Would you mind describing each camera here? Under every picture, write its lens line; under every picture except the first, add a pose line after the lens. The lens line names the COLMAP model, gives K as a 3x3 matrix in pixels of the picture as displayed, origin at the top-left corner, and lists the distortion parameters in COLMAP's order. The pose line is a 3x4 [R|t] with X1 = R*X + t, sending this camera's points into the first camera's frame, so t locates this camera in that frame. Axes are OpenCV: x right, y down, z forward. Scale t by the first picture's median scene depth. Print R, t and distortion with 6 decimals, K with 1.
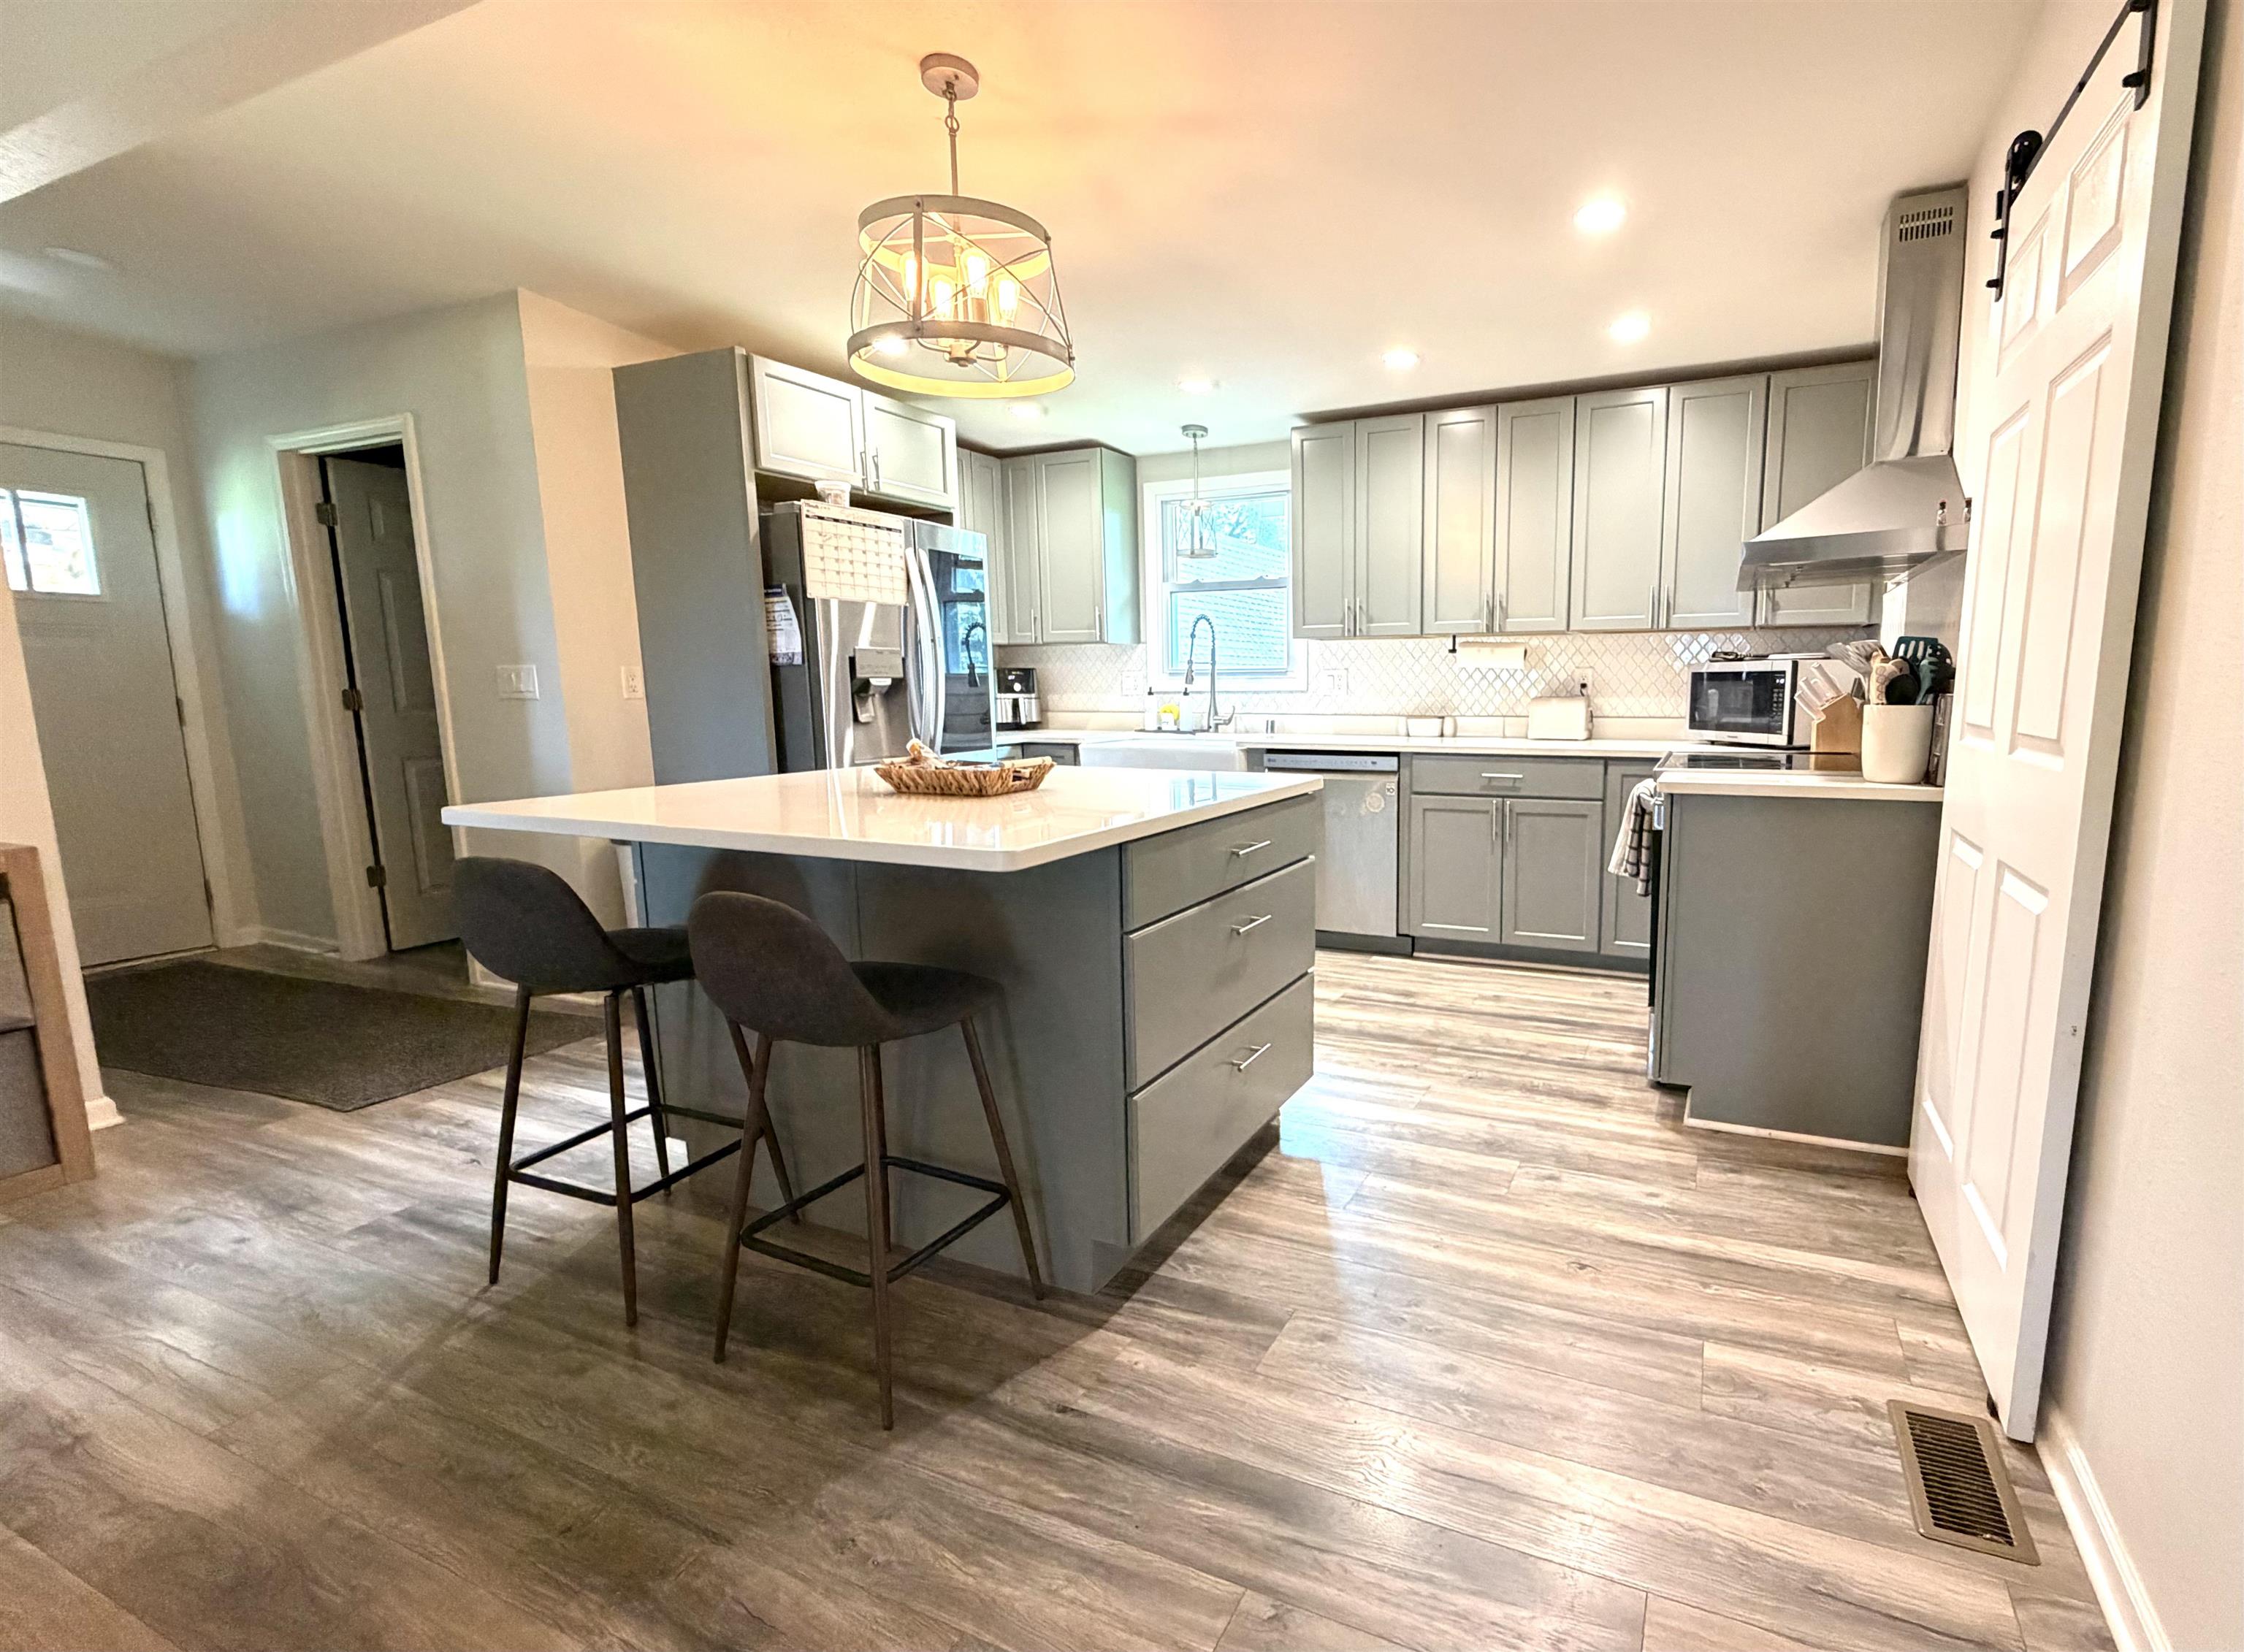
lens RADIAL K [[1026.6, 0, 1290.7], [0, 1026.6, 837.8], [0, 0, 1]] dist [-0.001337, -0.000234]
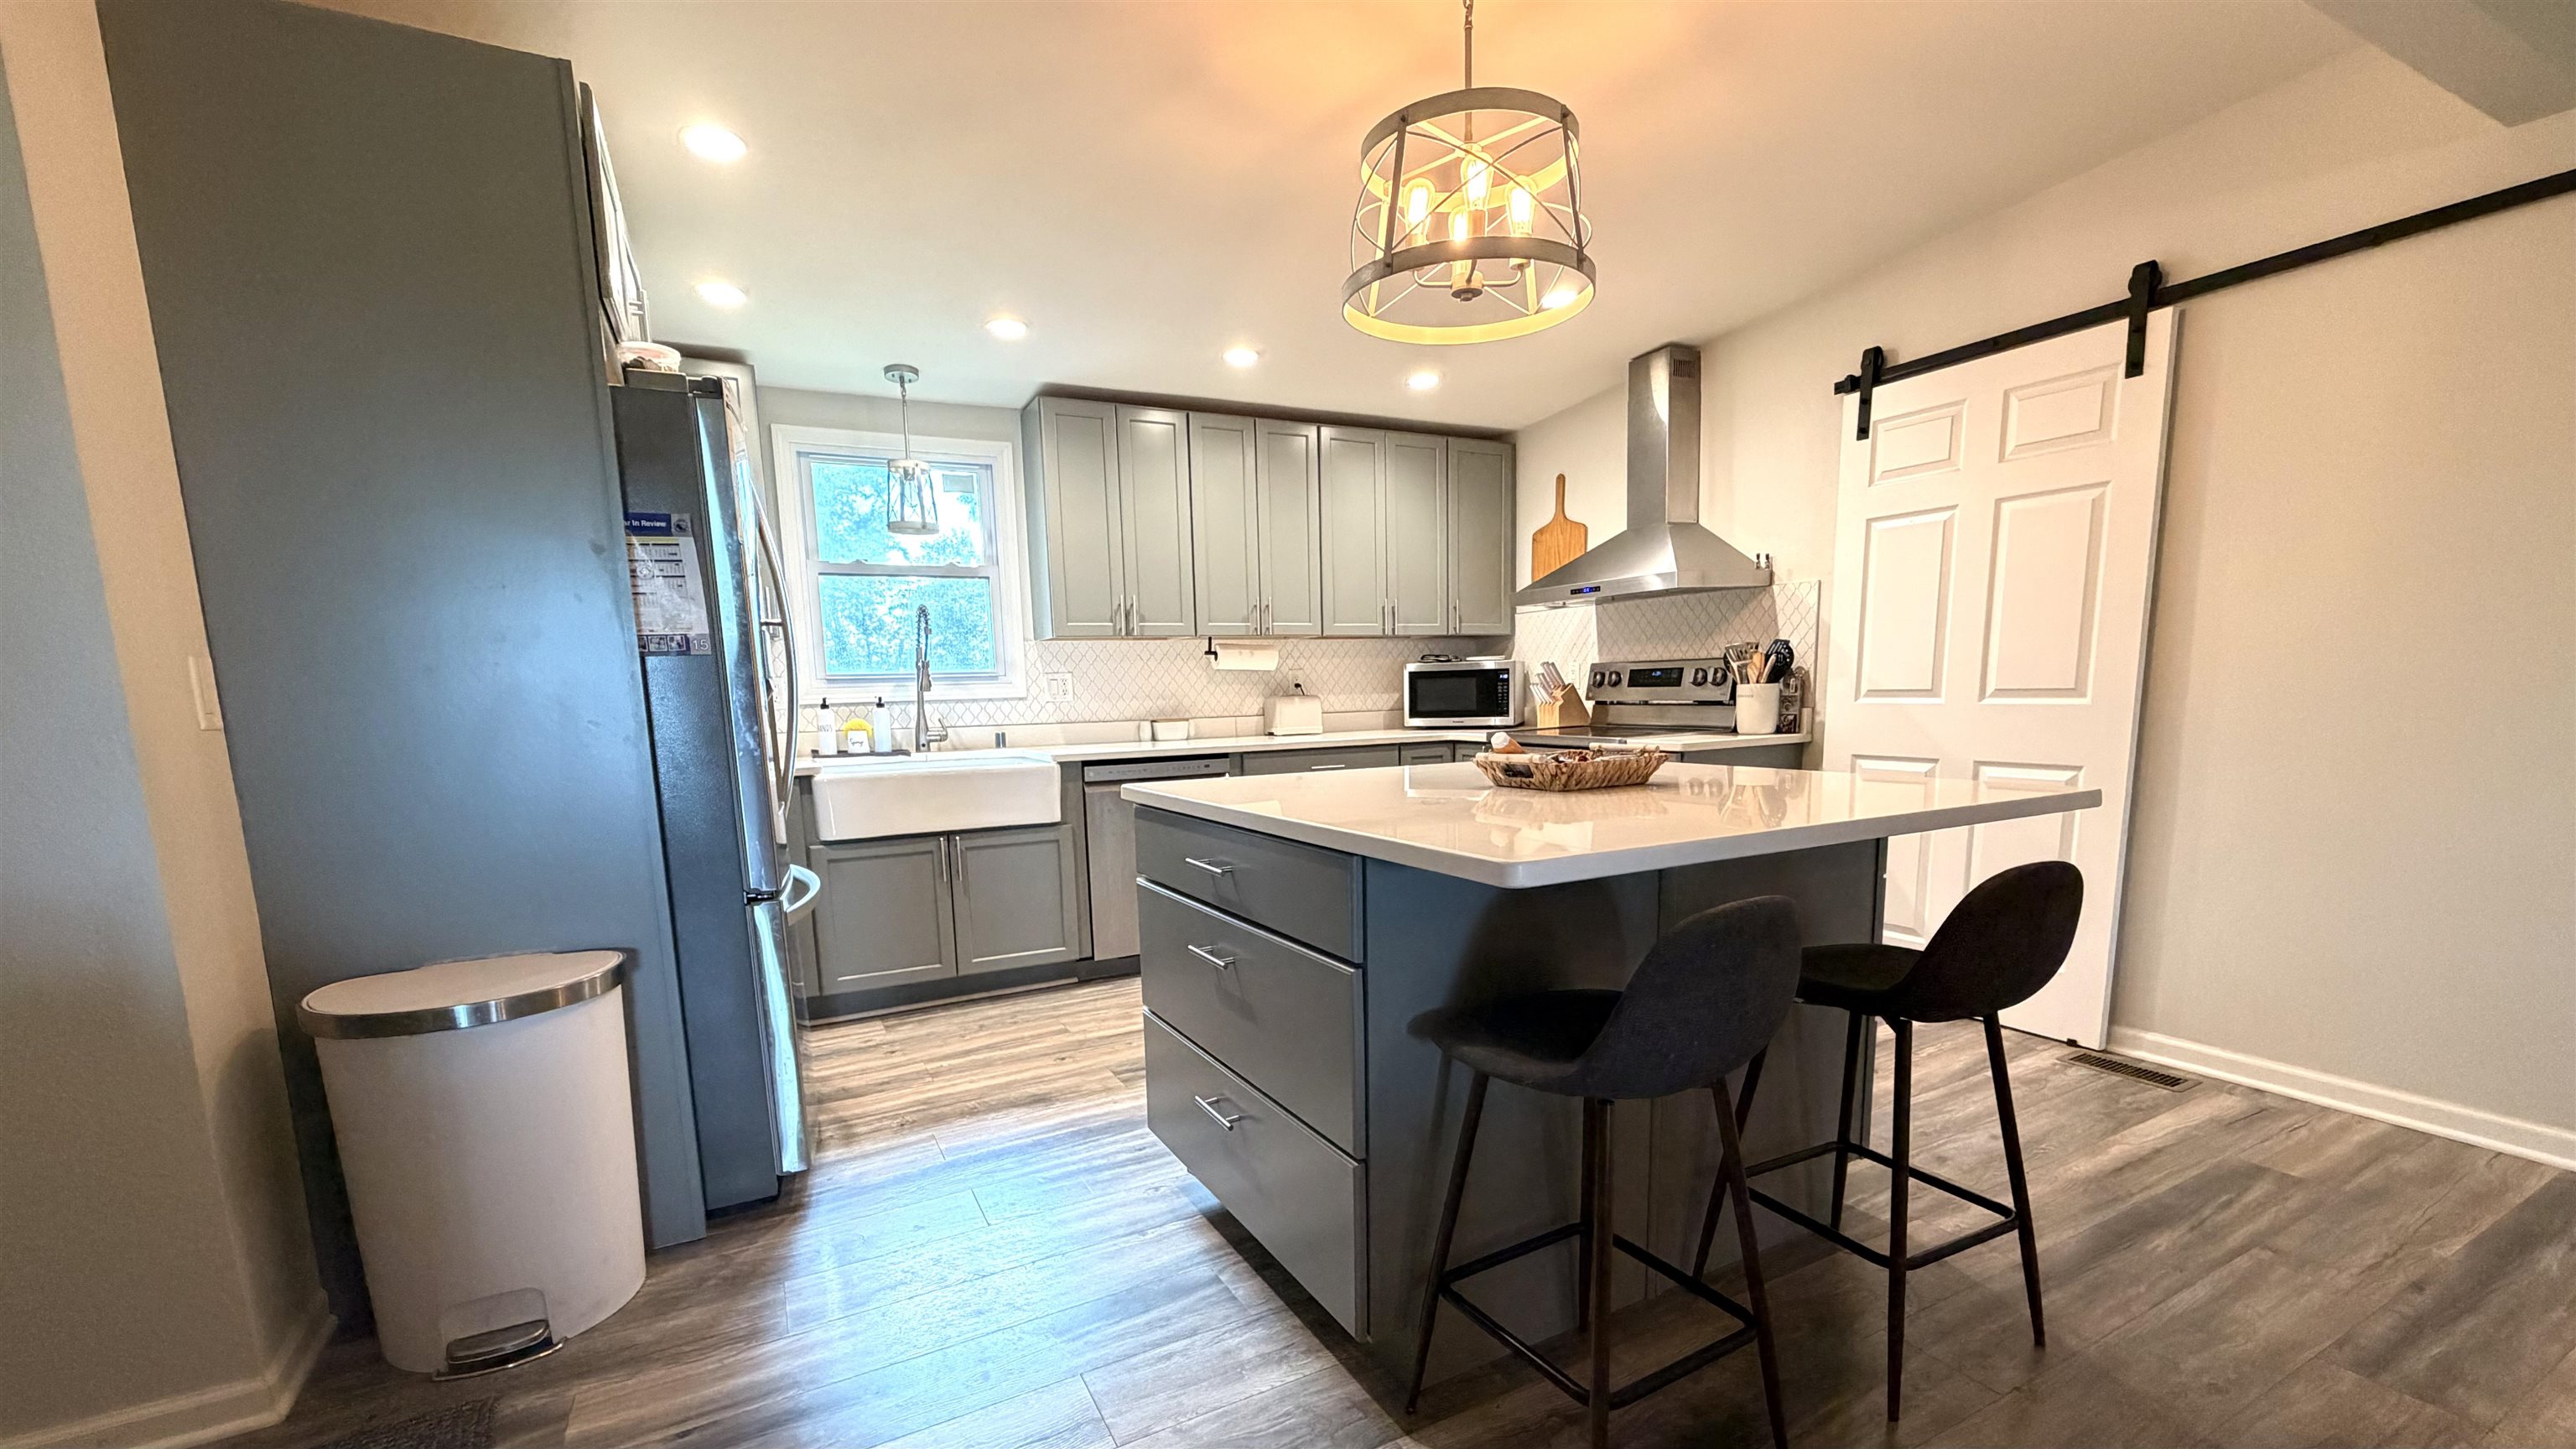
lens RADIAL K [[1054.7, 0, 1289.6], [0, 1054.7, 824.5], [0, 0, 1]] dist [0.001737, 0.000073]
pose [[0.640733, -0.111167, 0.759673, -0.633758], [0.136769, 0.990162, 0.029540, -0.038036], [-0.755484, 0.084973, 0.649634, 0.304865]]
